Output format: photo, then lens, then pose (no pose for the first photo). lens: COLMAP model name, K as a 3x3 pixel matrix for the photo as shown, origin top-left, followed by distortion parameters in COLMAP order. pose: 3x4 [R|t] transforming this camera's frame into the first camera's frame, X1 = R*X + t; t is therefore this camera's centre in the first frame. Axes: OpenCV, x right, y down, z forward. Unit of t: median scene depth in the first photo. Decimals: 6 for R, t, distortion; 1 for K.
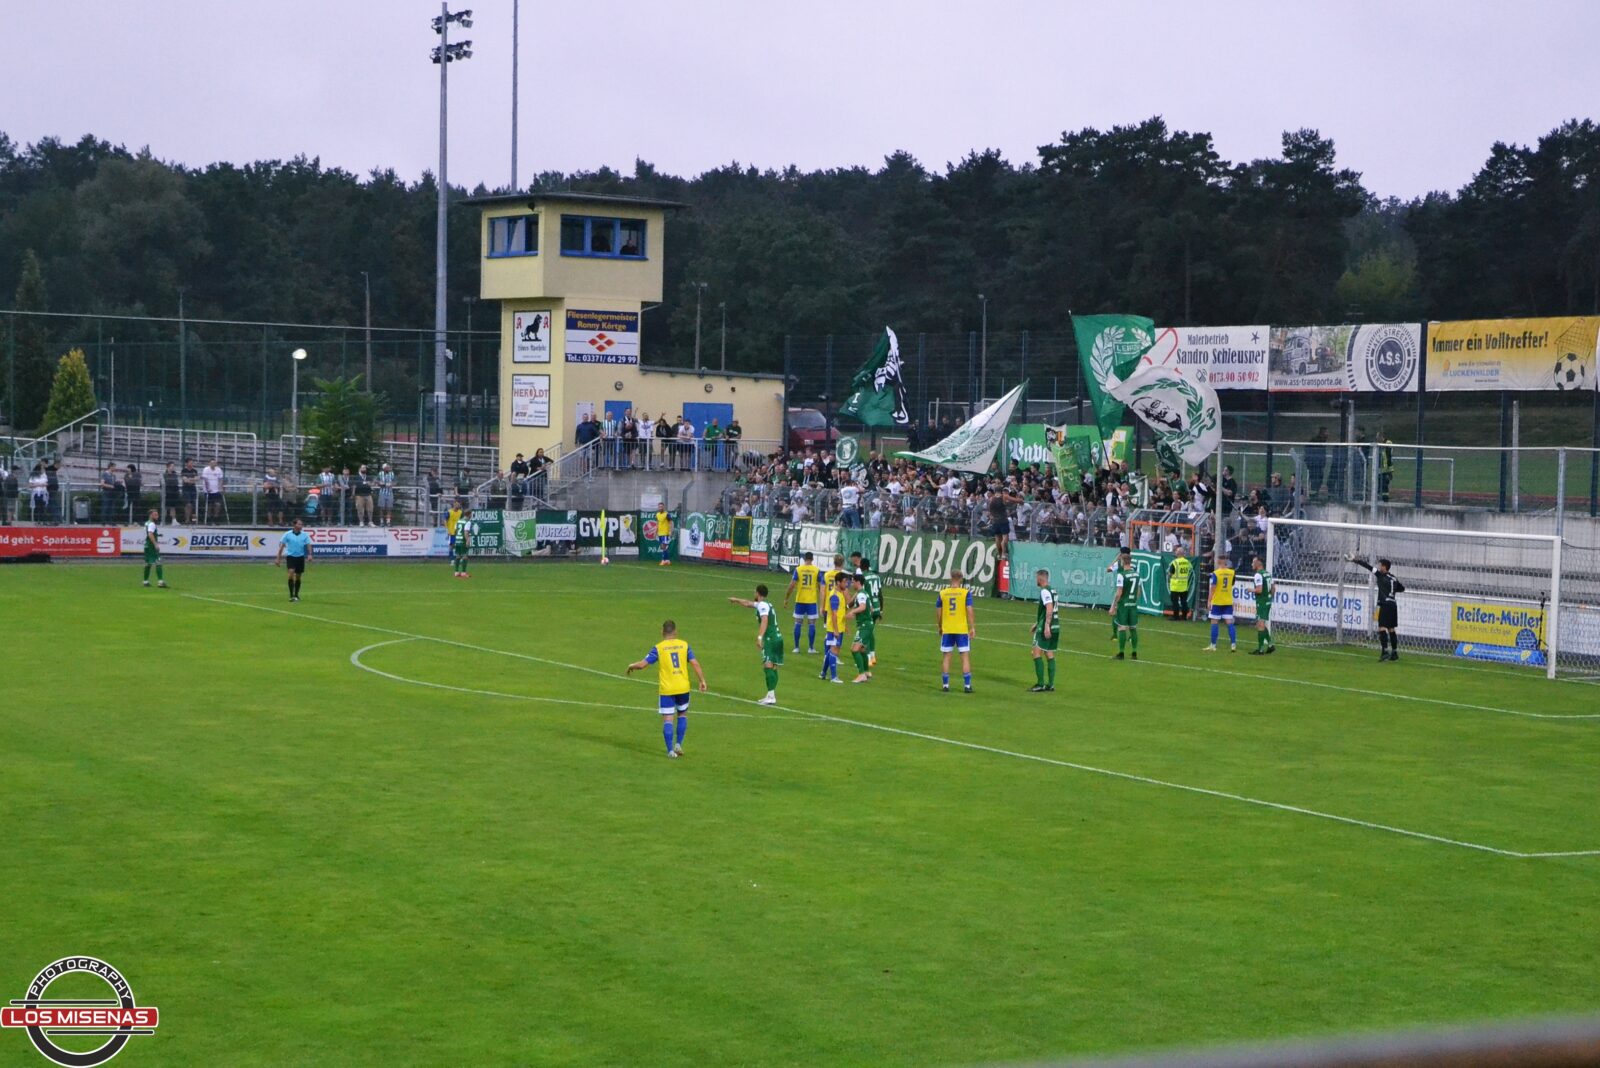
lens RADIAL K [[3014.2, 0, 822.6], [0, 3014.2, 525.8], [0, 0, 1]] dist [0.442347, 0.000000]
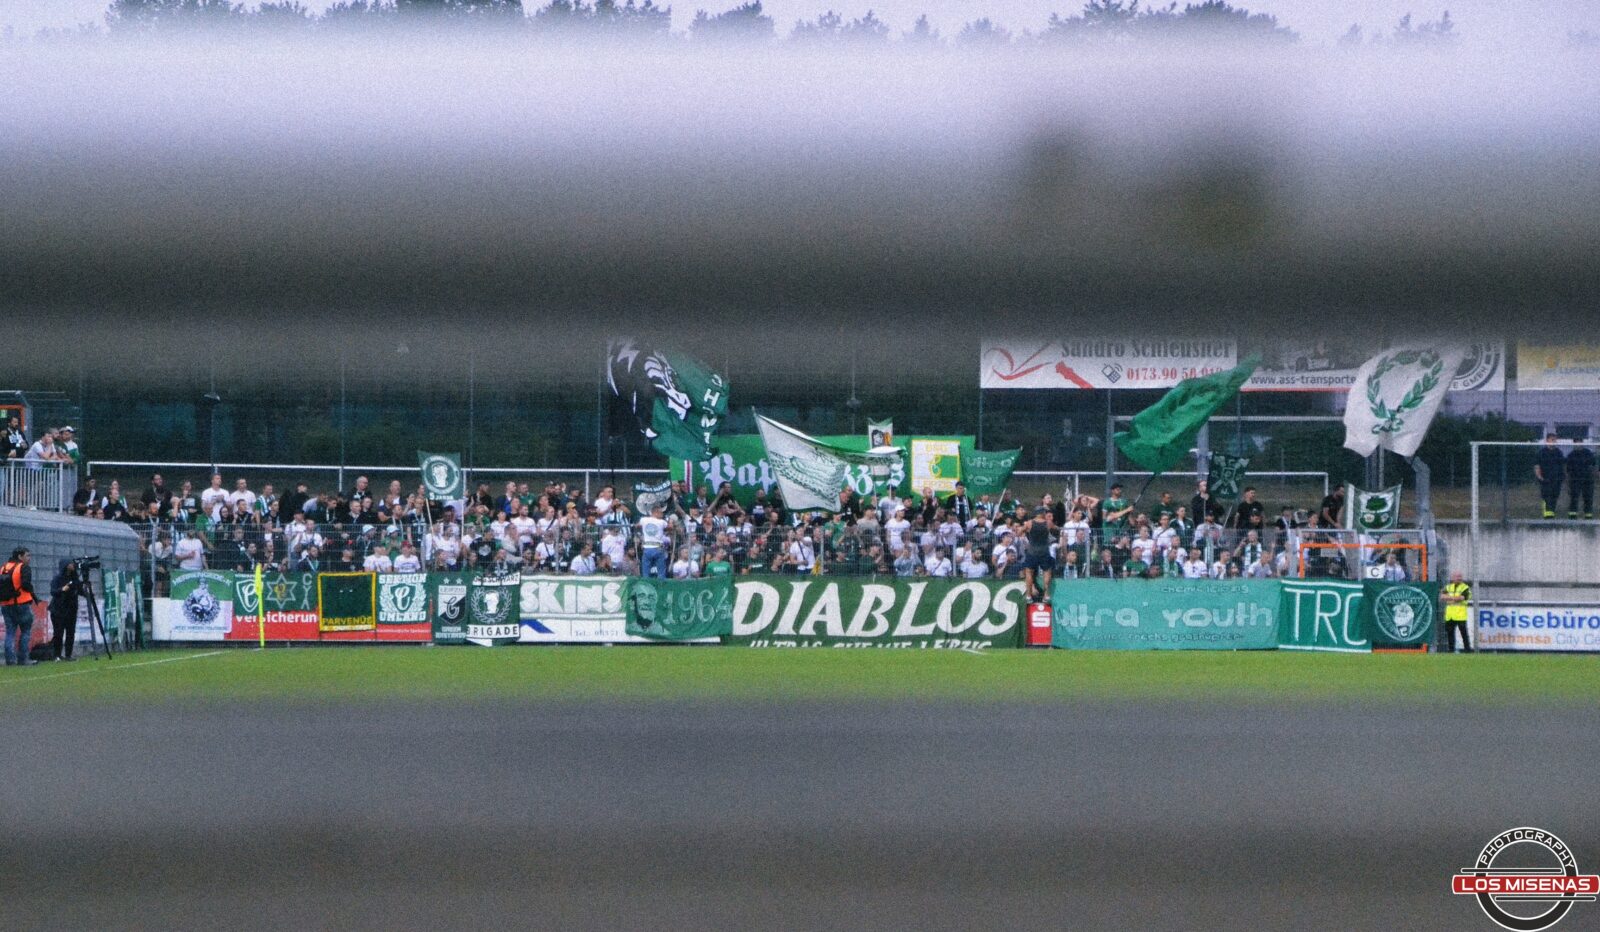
lens RADIAL K [[5201.5, 0, 762.9], [0, 5201.5, 507.6], [0, 0, 1]] dist [1.129988, 0.000000]
pose [[0.500232, -0.008924, 0.865845, -1.088723], [0.038634, 0.999181, -0.012022, 0.000049], [-0.865029, 0.039464, 0.500167, 0.369102]]
